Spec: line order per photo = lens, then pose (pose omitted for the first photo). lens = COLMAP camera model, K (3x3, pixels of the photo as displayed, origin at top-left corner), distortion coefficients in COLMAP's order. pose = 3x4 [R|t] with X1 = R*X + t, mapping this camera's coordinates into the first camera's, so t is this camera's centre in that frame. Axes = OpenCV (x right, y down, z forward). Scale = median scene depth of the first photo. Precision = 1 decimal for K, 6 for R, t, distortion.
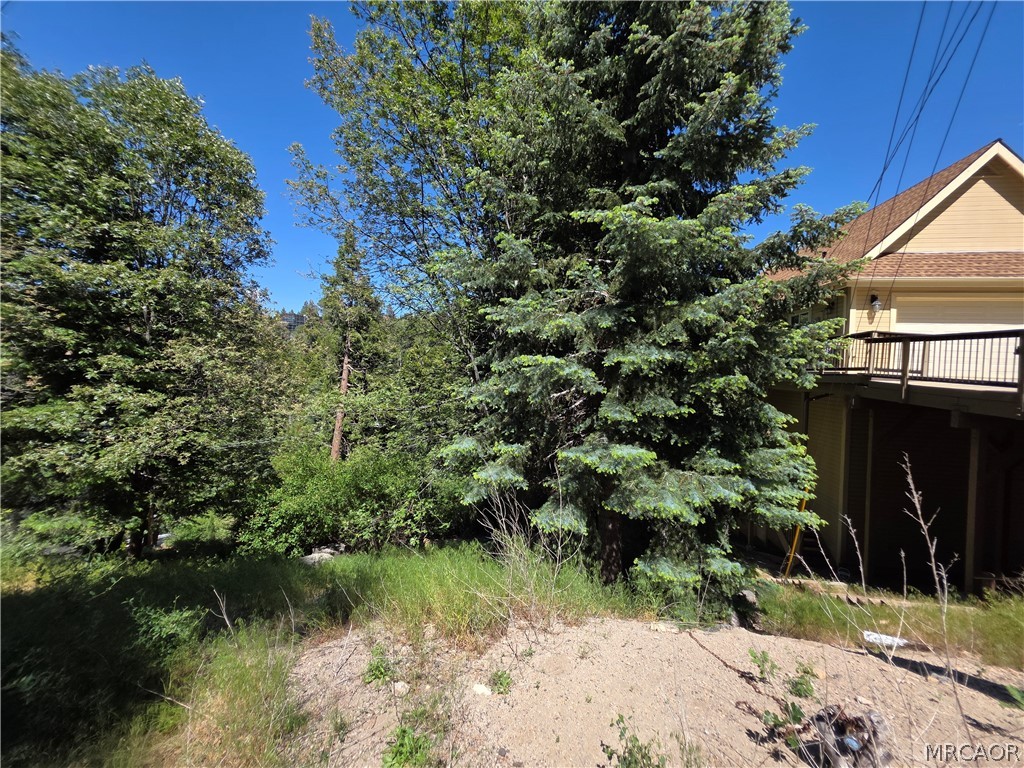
lens RADIAL K [[391.9, 0, 485.9], [0, 391.9, 384.9], [0, 0, 1]] dist [0.000125, 0.000070]
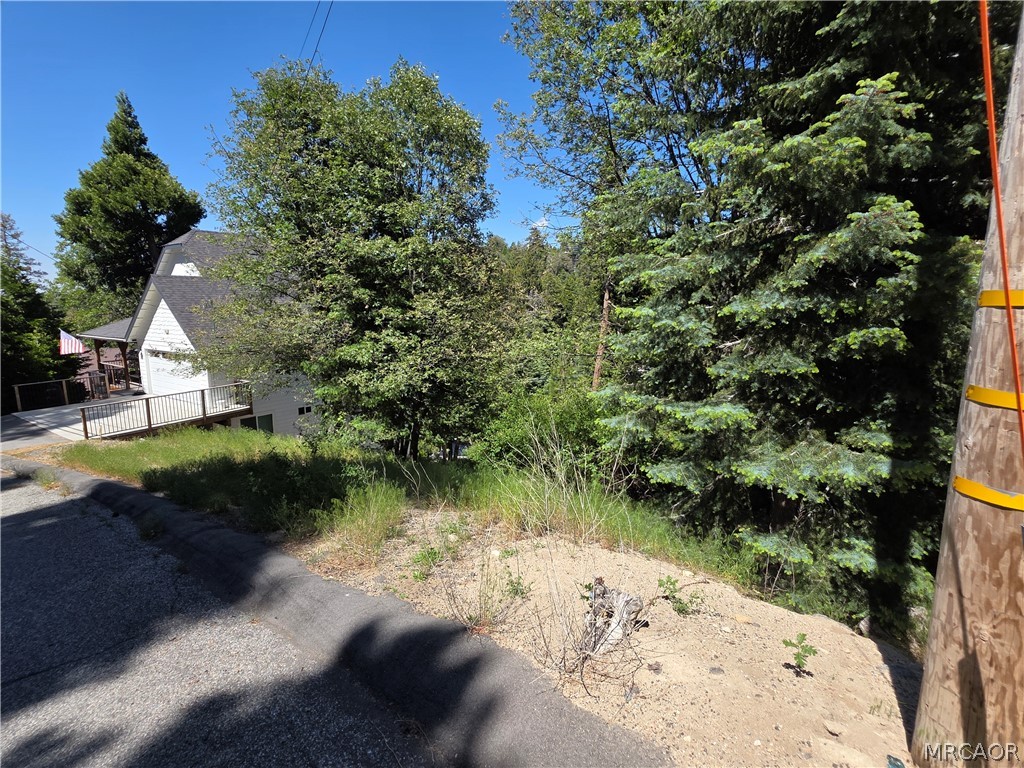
lens RADIAL K [[492.1, 0, 516.6], [0, 492.1, 385.2], [0, 0, 1]] dist [-0.000479, -0.000126]
pose [[0.815859, 0.068125, -0.574223, 0.396598], [0.009196, 0.991382, 0.130682, -0.028748], [0.578177, -0.111898, 0.808202, -0.136970]]
